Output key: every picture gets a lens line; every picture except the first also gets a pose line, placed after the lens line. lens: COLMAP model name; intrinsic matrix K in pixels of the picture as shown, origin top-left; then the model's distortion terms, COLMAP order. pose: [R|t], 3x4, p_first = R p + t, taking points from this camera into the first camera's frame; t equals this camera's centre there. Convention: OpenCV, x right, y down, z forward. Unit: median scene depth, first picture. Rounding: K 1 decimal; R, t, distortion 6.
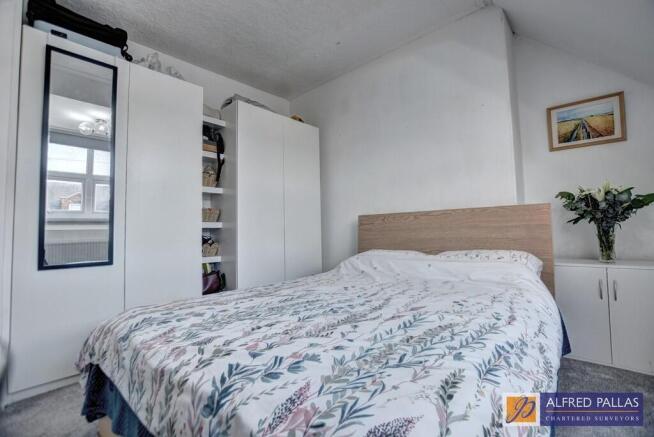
lens RADIAL K [[285.3, 0, 338.4], [0, 285.3, 217.0], [0, 0, 1]] dist [-0.002674, -0.000222]
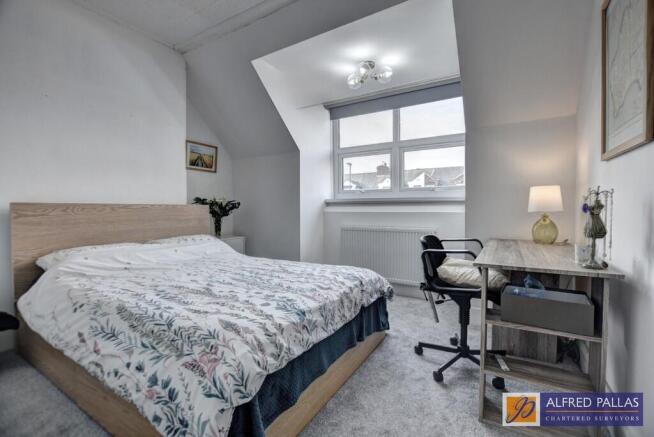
lens RADIAL K [[285.3, 0, 338.4], [0, 285.3, 217.0], [0, 0, 1]] dist [-0.002674, -0.000222]
pose [[-0.137900, 0.006653, 0.990424, -0.914457], [-0.031513, 0.999442, -0.011101, 0.015594], [-0.989945, -0.032742, -0.137614, 0.422117]]
